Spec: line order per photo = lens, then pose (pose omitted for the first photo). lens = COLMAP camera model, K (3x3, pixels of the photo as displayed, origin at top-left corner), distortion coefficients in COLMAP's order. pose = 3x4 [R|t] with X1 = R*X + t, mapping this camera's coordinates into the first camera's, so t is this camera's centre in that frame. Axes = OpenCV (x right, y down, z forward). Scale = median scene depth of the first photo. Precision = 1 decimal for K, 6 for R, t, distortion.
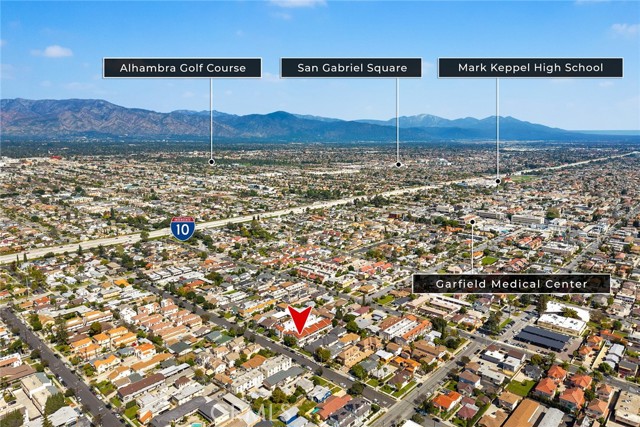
lens RADIAL K [[444.6, 0, 319.4], [0, 444.6, 214.1], [0, 0, 1]] dist [-0.012602, -0.003201]
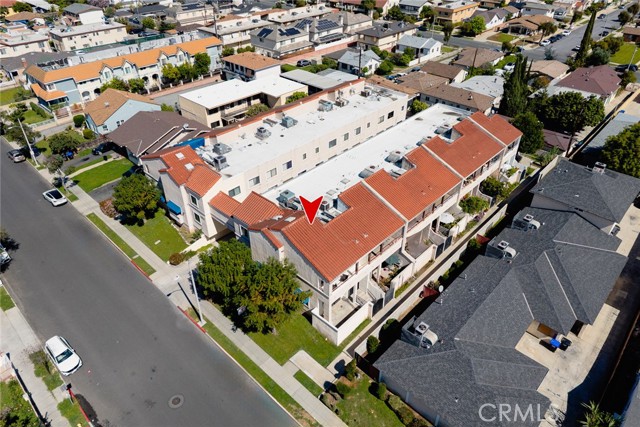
lens RADIAL K [[444.6, 0, 320.2], [0, 444.6, 213.5], [0, 0, 1]] dist [-0.012602, -0.003201]
pose [[0.999969, 0.007643, -0.001824, -0.042168], [-0.006213, 0.911143, 0.412044, 0.178565], [0.004811, -0.412020, 0.911162, 0.733852]]
